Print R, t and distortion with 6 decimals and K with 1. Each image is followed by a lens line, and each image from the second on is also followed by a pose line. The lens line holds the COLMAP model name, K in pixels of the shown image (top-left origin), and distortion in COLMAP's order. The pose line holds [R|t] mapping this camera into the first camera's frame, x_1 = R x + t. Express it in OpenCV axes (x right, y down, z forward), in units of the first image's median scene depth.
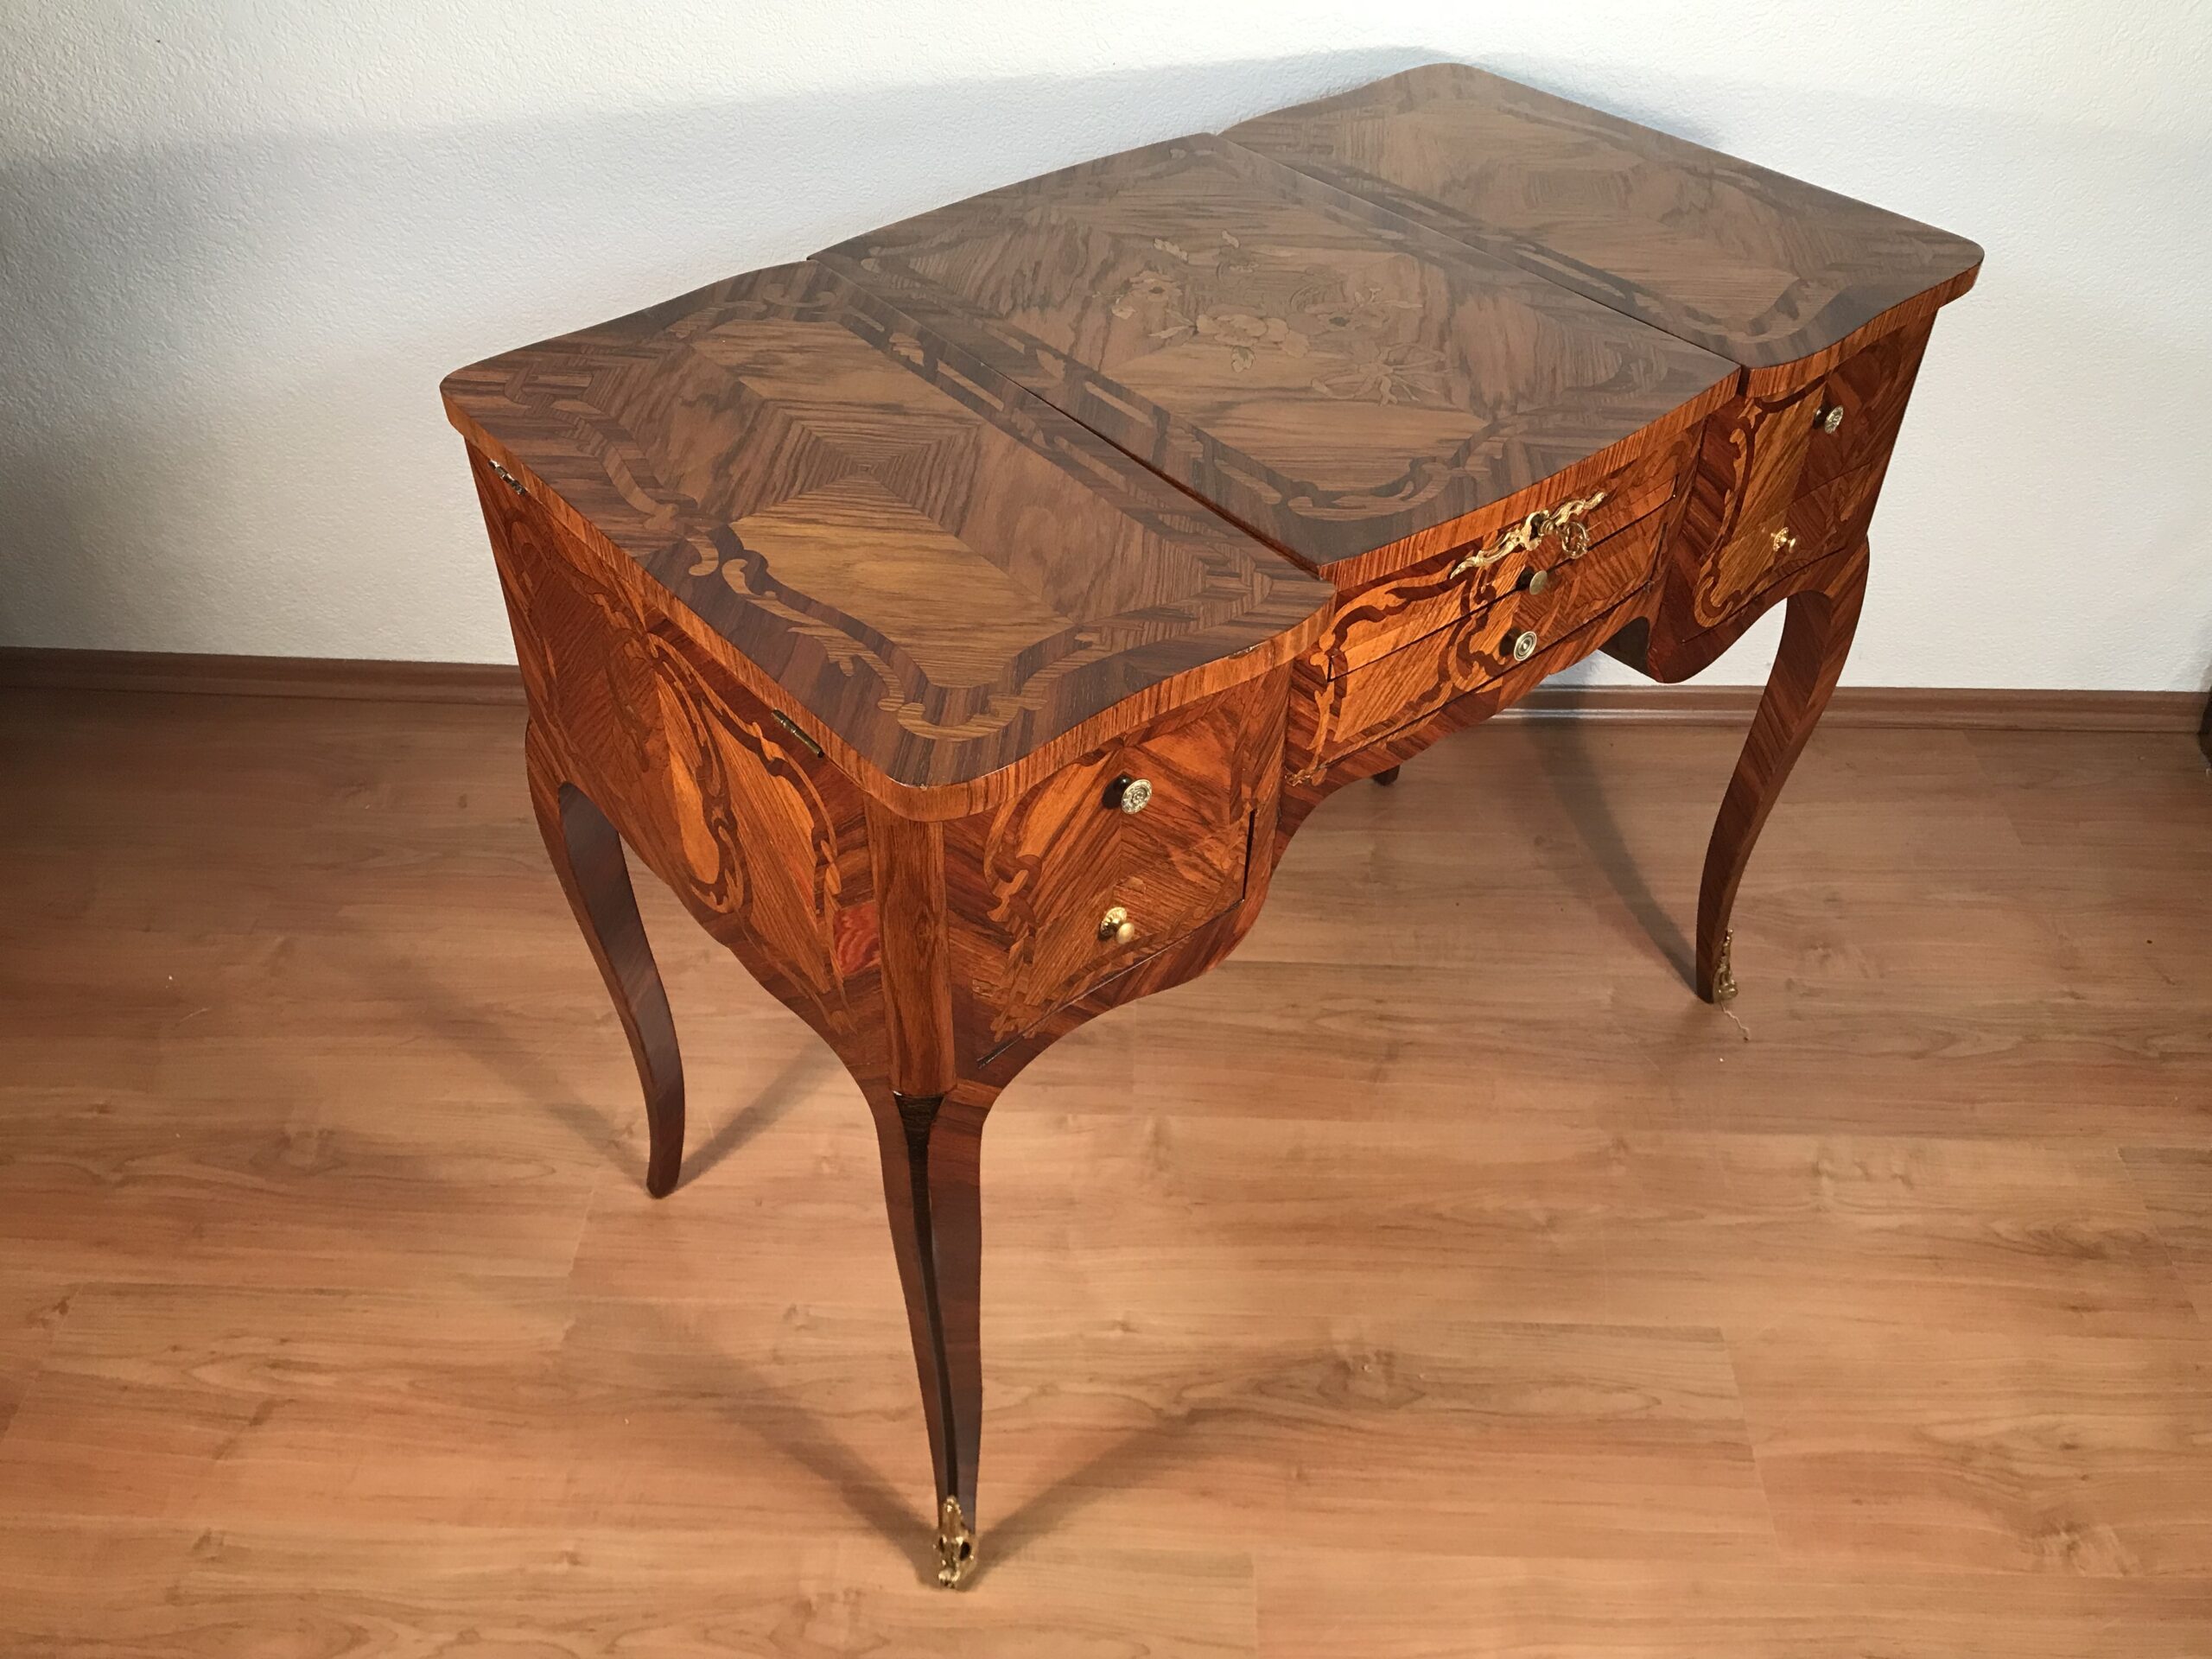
lens RADIAL K [[1952.9, 0, 1104.0], [0, 1952.9, 841.4], [0, 0, 1]] dist [0.106519, -0.150680]
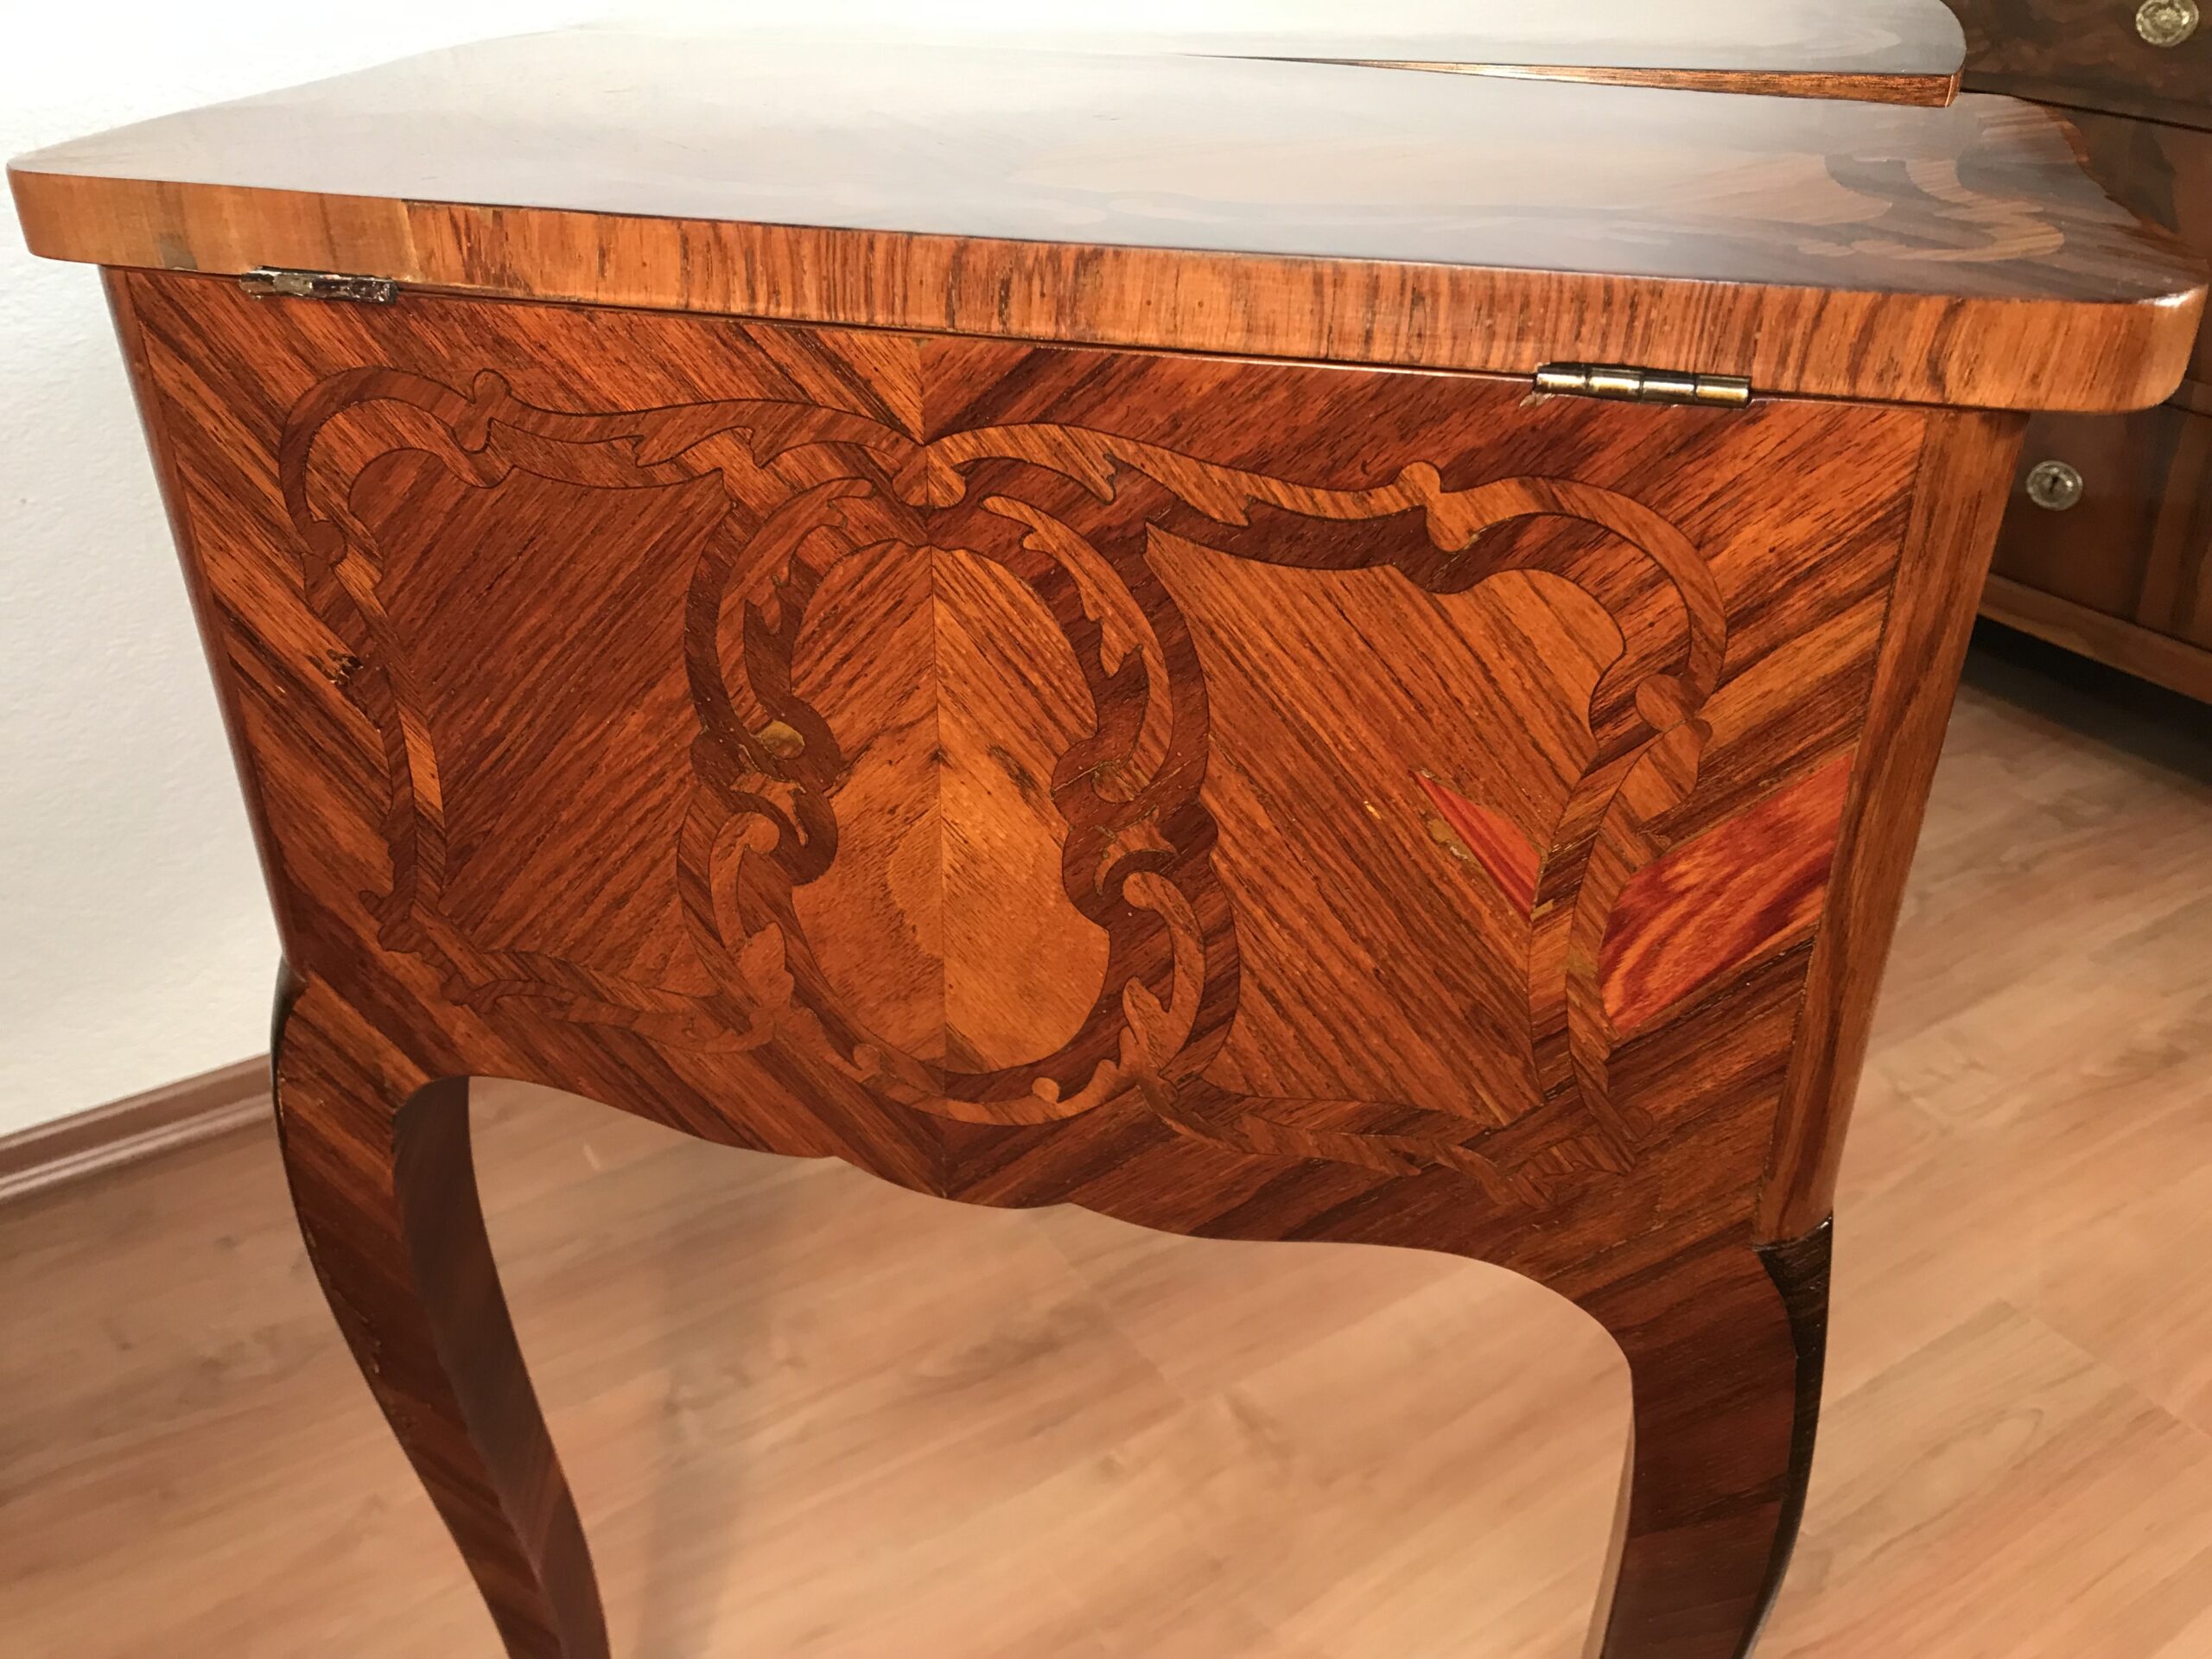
lens RADIAL K [[1952.9, 0, 1104.0], [0, 1952.9, 841.4], [0, 0, 1]] dist [0.106519, -0.150680]
pose [[0.820463, -0.301178, 0.485935, -0.374103], [0.387000, 0.918217, -0.084318, 0.018194], [-0.420798, 0.257236, 0.869918, 0.560447]]
